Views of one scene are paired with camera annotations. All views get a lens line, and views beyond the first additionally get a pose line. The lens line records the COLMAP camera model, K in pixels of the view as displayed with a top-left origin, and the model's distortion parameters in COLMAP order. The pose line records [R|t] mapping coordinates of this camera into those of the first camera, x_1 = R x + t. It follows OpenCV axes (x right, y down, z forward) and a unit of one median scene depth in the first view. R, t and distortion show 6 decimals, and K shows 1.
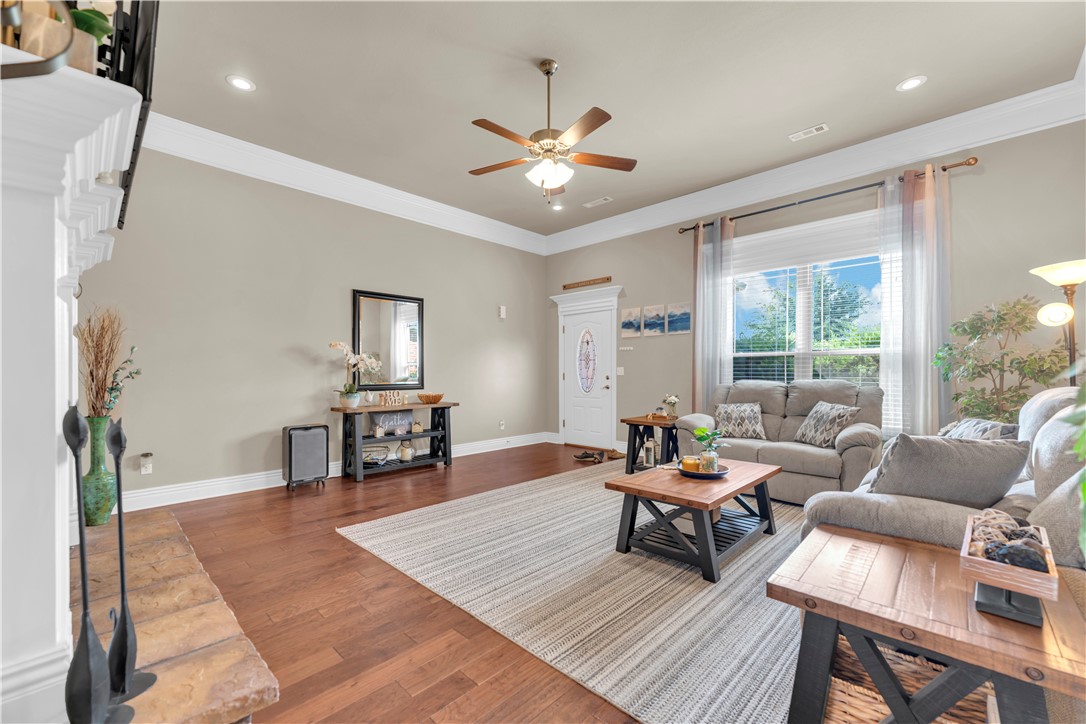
lens RADIAL K [[442.4, 0, 542.1], [0, 442.4, 372.5], [0, 0, 1]] dist [0.000915, 0.000117]
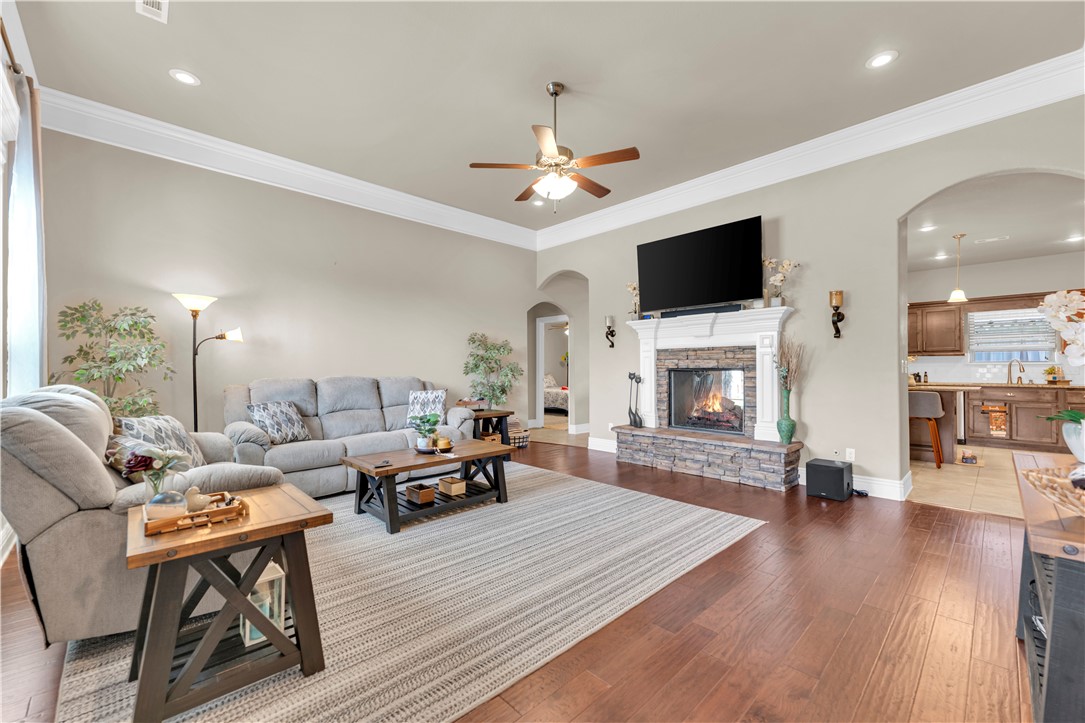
lens RADIAL K [[442.0, 0, 539.2], [0, 442.0, 369.3], [0, 0, 1]] dist [0.000915, 0.000117]
pose [[-0.999509, 0.008450, 0.030157, 0.017050], [0.008471, 0.999964, 0.000564, 0.001699], [-0.030151, 0.000820, -0.999545, 1.282331]]
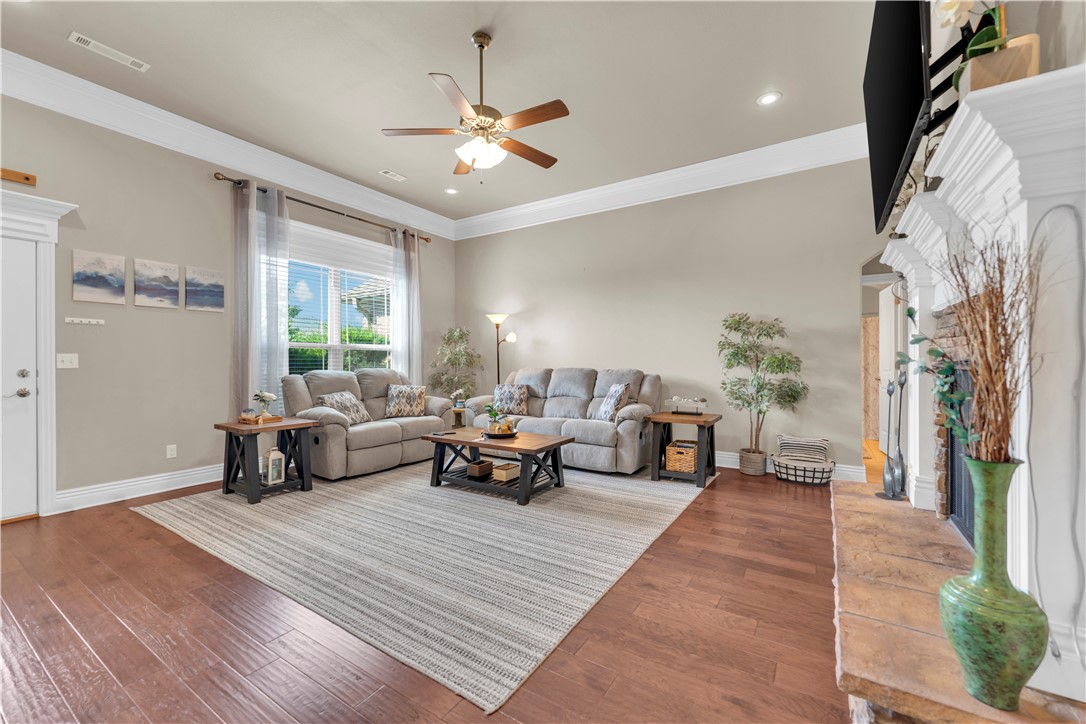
lens RADIAL K [[442.4, 0, 539.8], [0, 442.4, 359.7], [0, 0, 1]] dist [0.000915, 0.000117]
pose [[-0.193938, 0.008661, 0.980976, -0.578716], [0.004423, 0.999959, -0.007954, 0.003518], [-0.981004, 0.002796, -0.193968, 0.656102]]
